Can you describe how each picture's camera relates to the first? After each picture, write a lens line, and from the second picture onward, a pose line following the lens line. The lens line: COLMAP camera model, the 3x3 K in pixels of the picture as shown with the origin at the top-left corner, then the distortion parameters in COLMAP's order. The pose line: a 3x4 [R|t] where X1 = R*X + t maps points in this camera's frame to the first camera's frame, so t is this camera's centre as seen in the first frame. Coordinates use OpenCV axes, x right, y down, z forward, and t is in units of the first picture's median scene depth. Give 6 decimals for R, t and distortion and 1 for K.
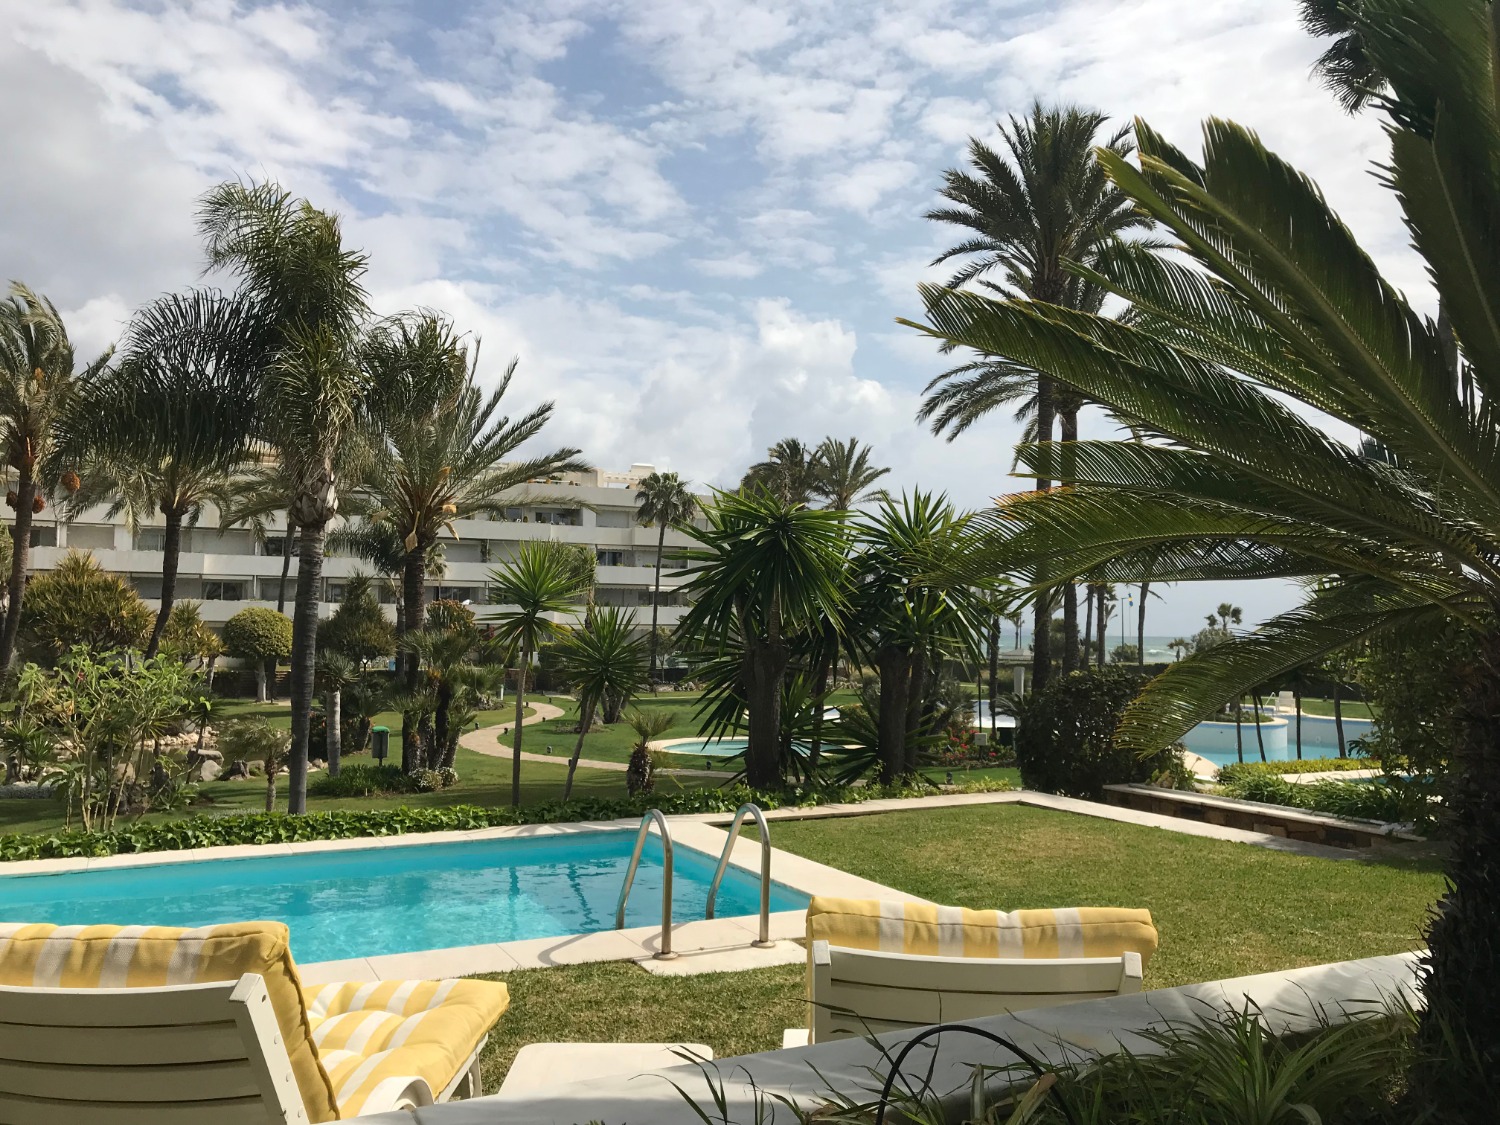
lens RADIAL K [[1213.7, 0, 750.0], [0, 1213.7, 562.5], [0, 0, 1]] dist [-0.003519, -0.003969]
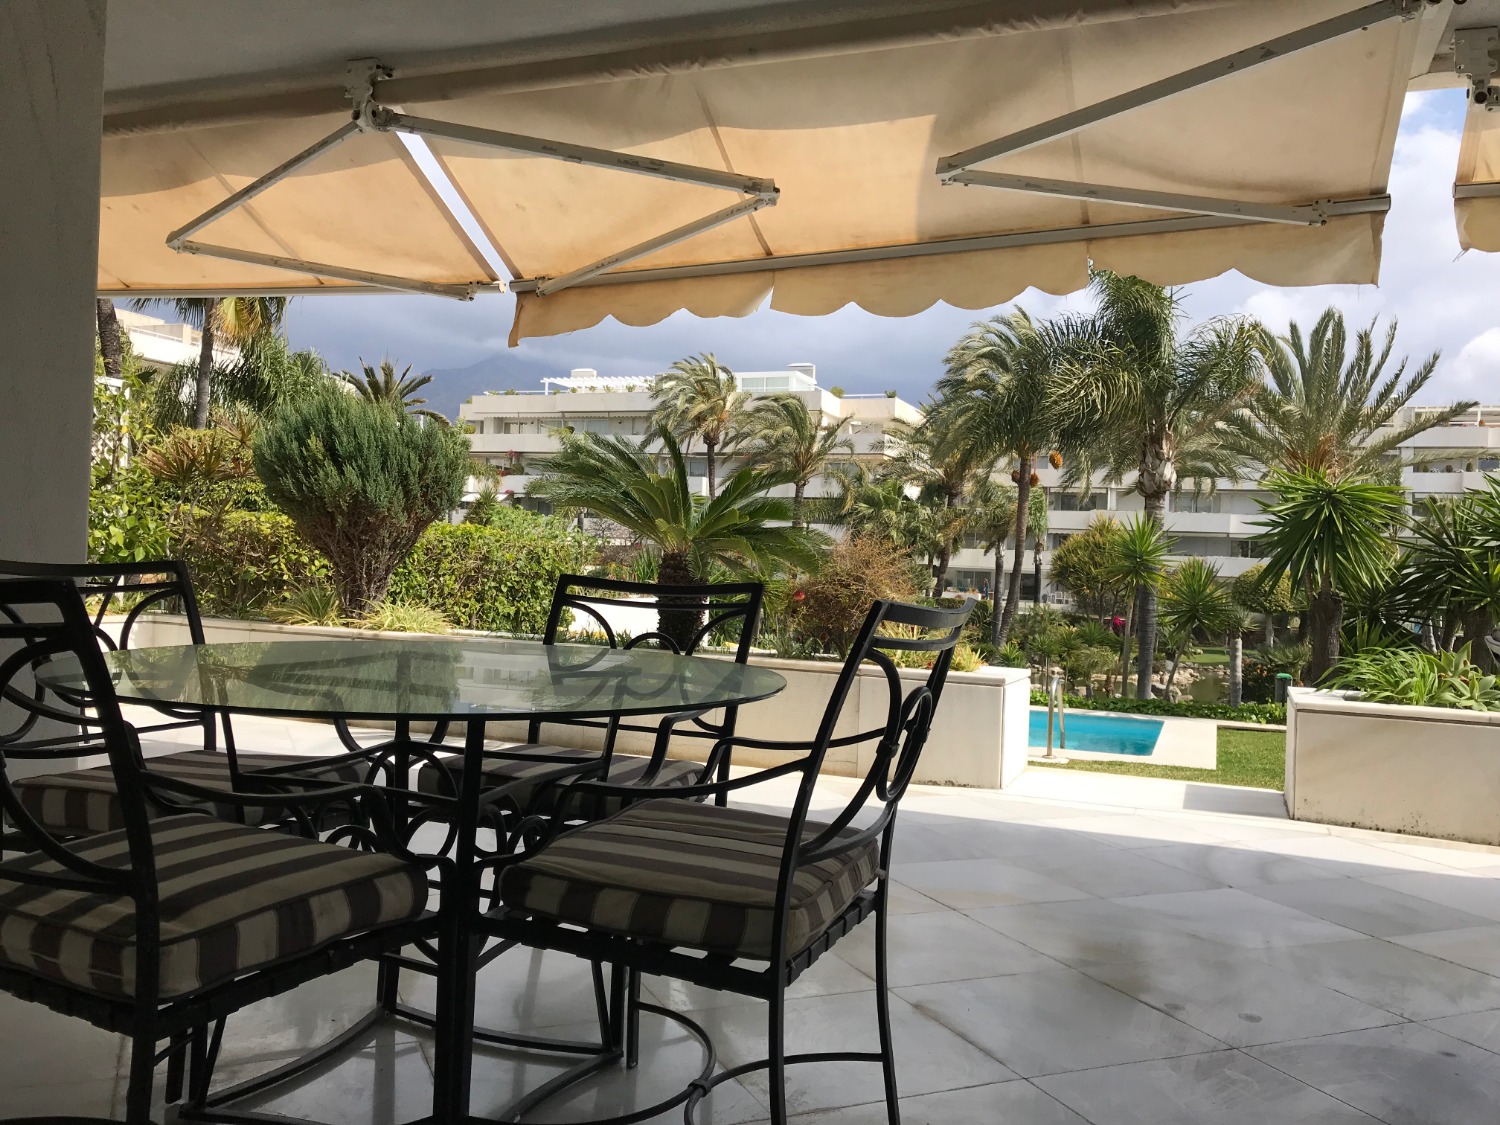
lens RADIAL K [[1213.7, 0, 750.0], [0, 1213.7, 562.5], [0, 0, 1]] dist [-0.003519, -0.003969]
pose [[0.661430, 0.016161, -0.749833, 0.109876], [0.009936, 0.999491, 0.030307, -0.001662], [0.749941, -0.027496, 0.660933, -0.044481]]
